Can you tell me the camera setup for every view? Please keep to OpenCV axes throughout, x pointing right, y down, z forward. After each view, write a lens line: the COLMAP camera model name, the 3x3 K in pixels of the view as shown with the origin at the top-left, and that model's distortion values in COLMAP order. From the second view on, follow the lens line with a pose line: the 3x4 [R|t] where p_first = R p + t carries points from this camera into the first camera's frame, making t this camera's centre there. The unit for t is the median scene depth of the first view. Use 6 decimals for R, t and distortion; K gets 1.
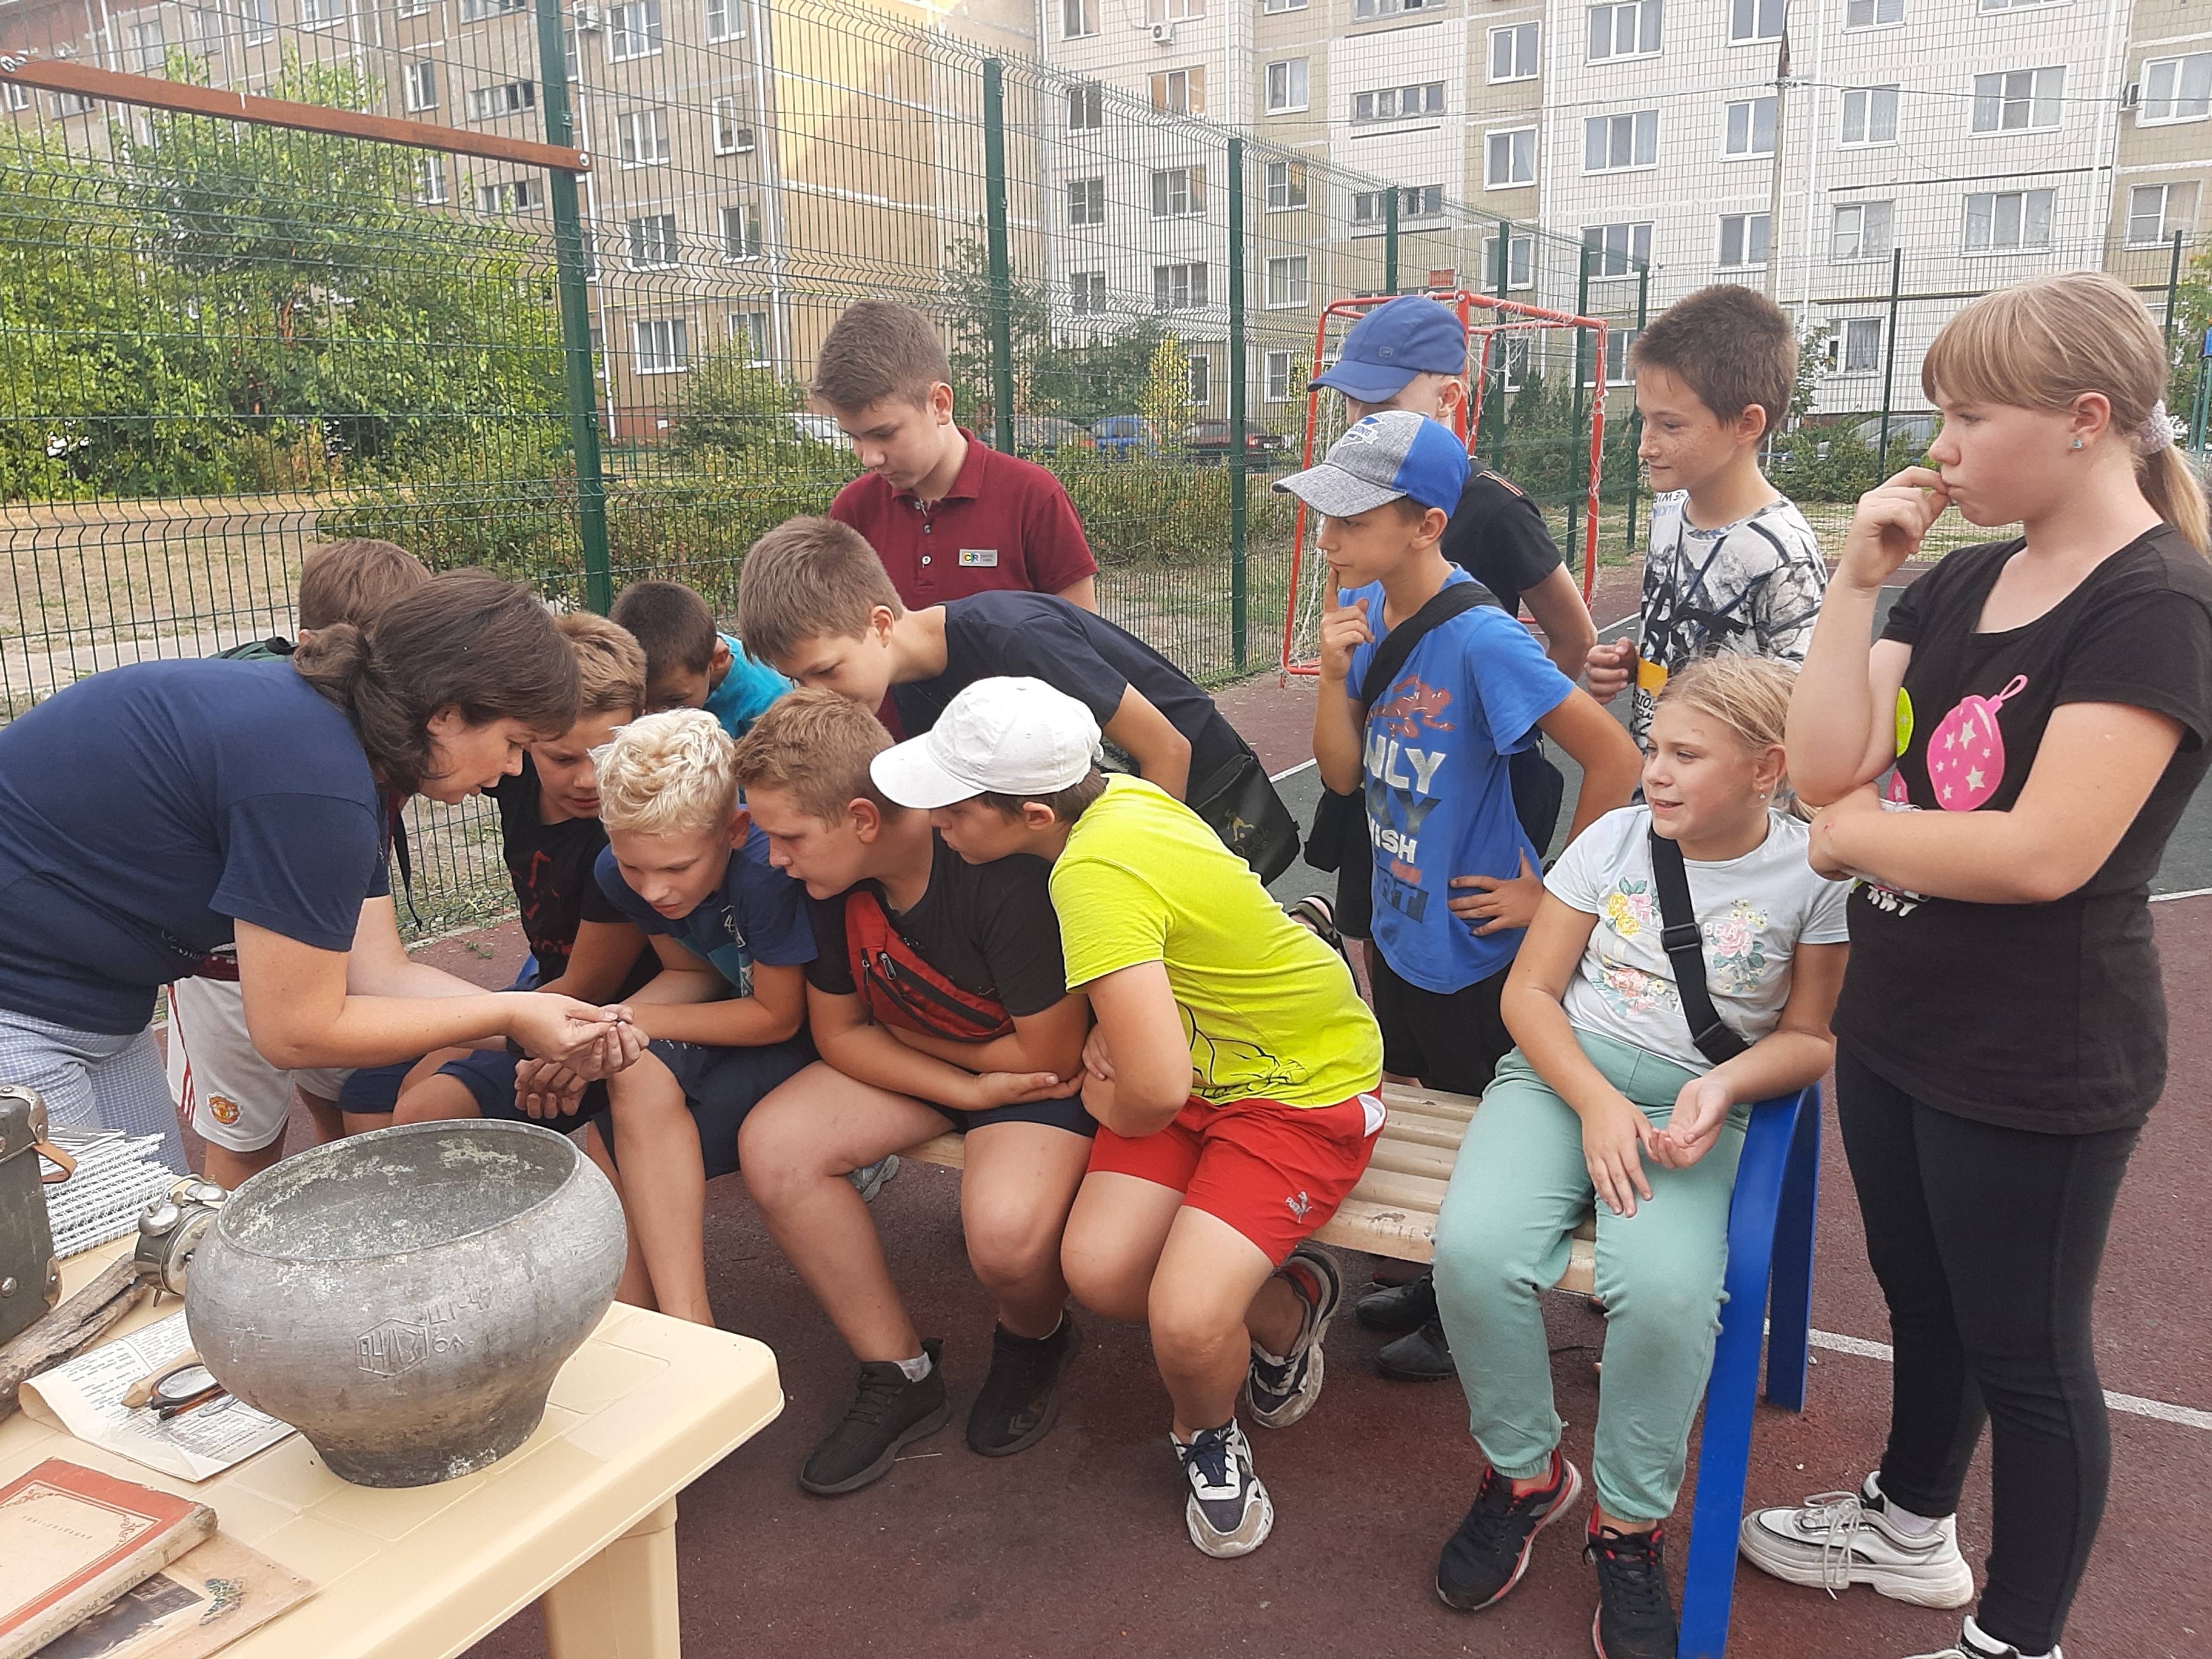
lens RADIAL K [[1734.8, 0, 1106.0], [0, 1734.8, 829.5], [0, 0, 1]] dist [0.033571, -0.084645]
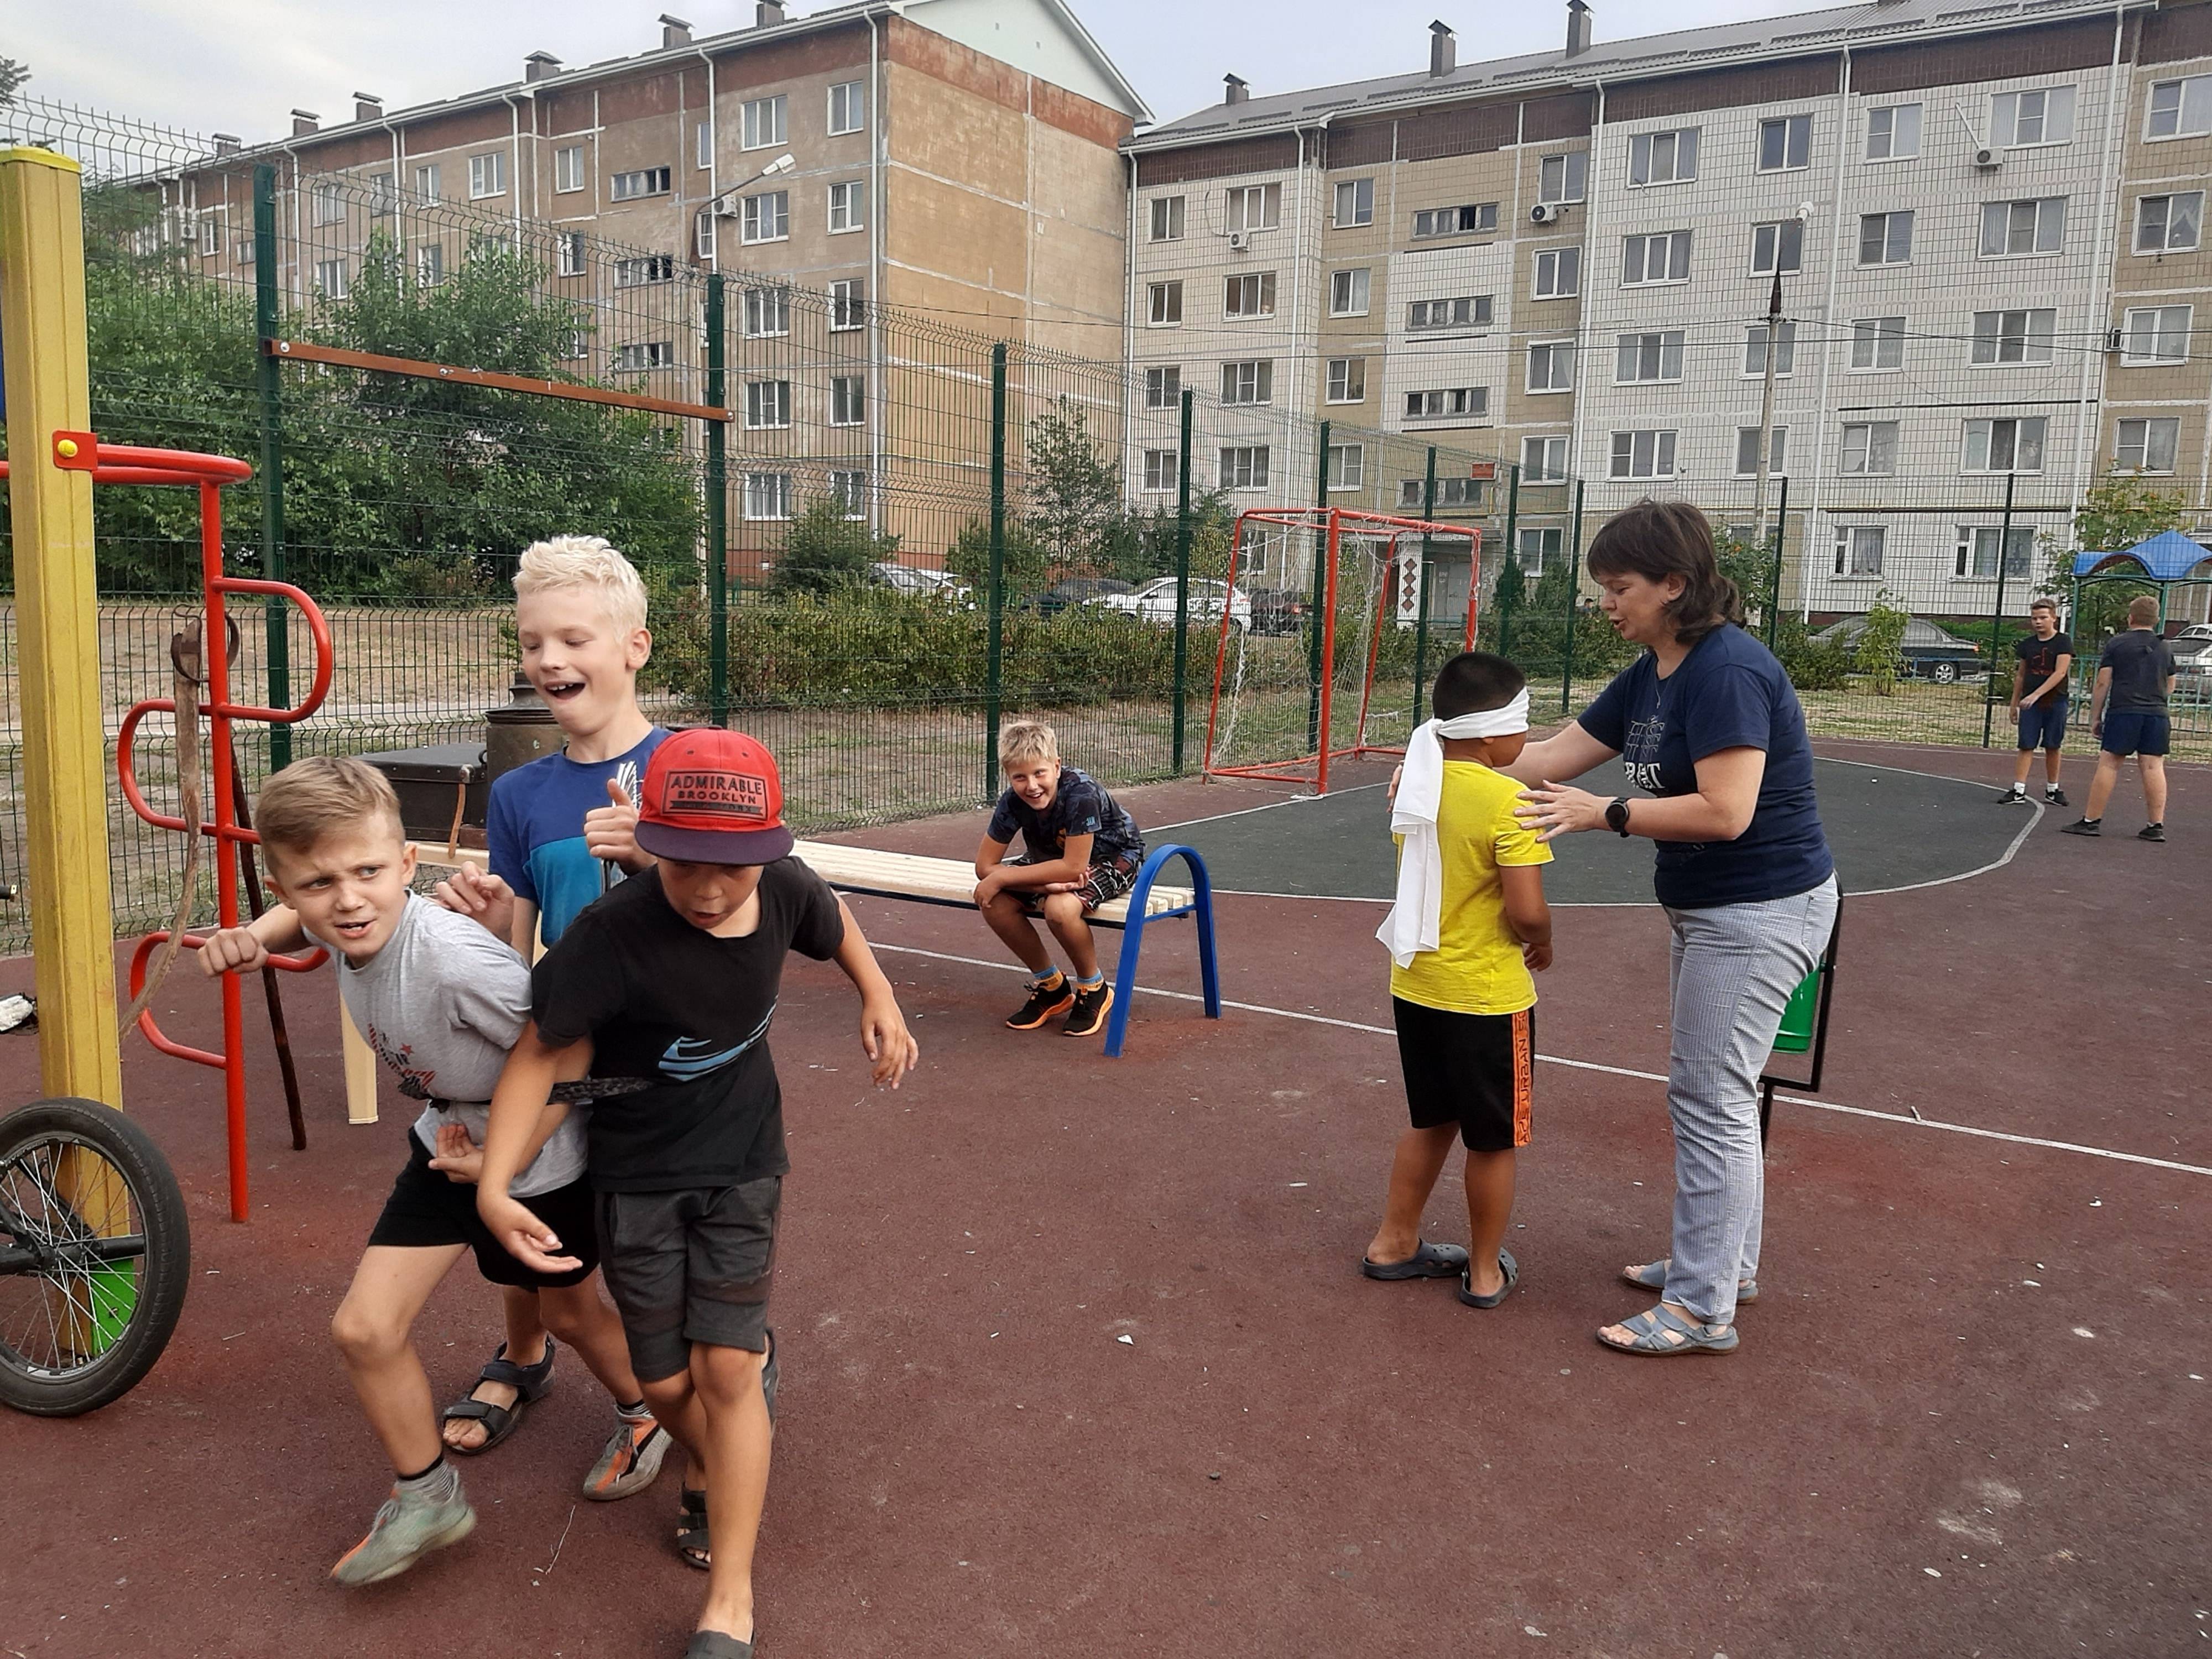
lens RADIAL K [[1754.7, 0, 1122.9], [0, 1754.7, 861.3], [0, 0, 1]] dist [0.061592, -0.133672]
pose [[0.997638, 0.058091, -0.036647, 0.025067], [-0.060628, 0.995530, -0.072419, 0.021943], [0.032276, 0.074470, 0.996701, -0.098720]]
